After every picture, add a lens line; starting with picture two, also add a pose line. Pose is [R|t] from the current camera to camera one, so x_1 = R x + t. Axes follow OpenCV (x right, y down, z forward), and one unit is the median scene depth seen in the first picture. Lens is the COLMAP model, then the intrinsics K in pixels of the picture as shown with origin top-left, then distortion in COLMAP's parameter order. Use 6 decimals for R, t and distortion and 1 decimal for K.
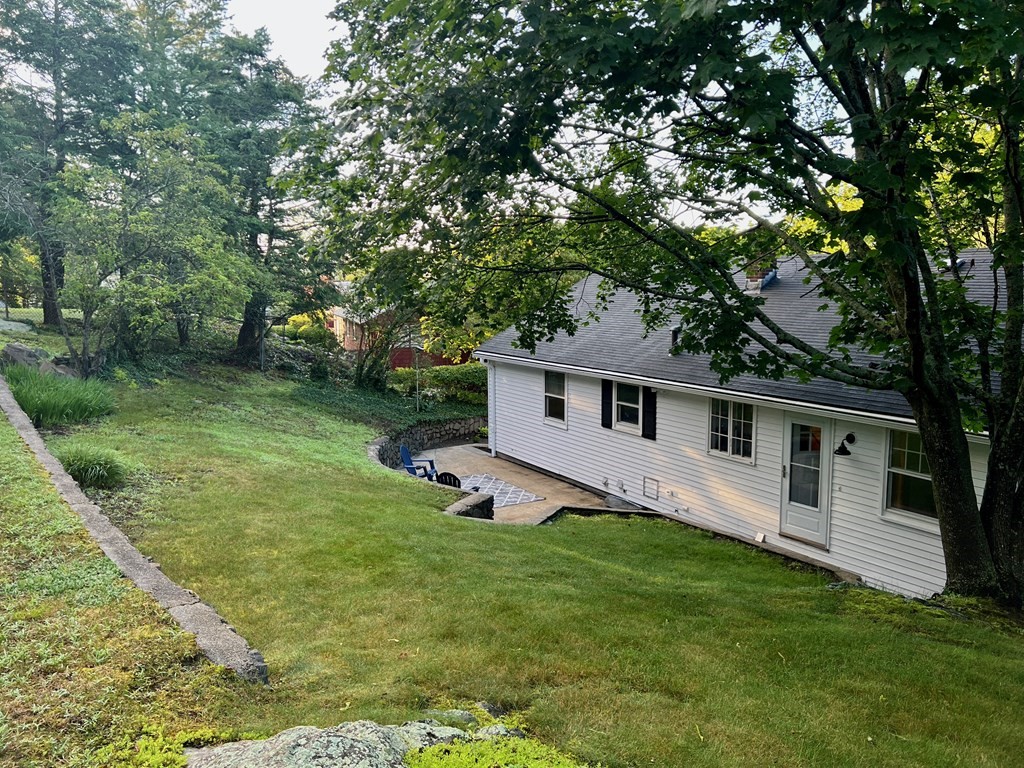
lens RADIAL K [[775.6, 0, 510.2], [0, 775.6, 376.3], [0, 0, 1]] dist [0.050879, -0.054236]
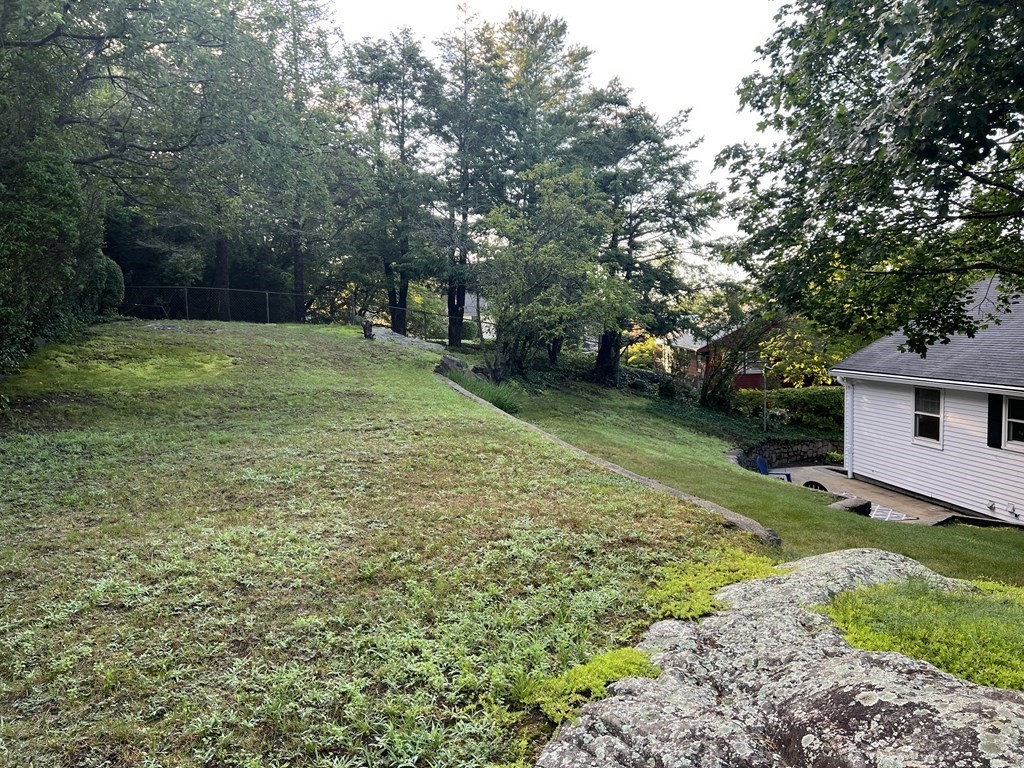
lens RADIAL K [[775.6, 0, 506.1], [0, 775.6, 385.4], [0, 0, 1]] dist [0.050879, -0.054236]
pose [[0.922258, 0.013044, -0.386354, -0.060879], [-0.027021, 0.999161, -0.030769, 0.042245], [0.385628, 0.038817, 0.921837, -0.112215]]
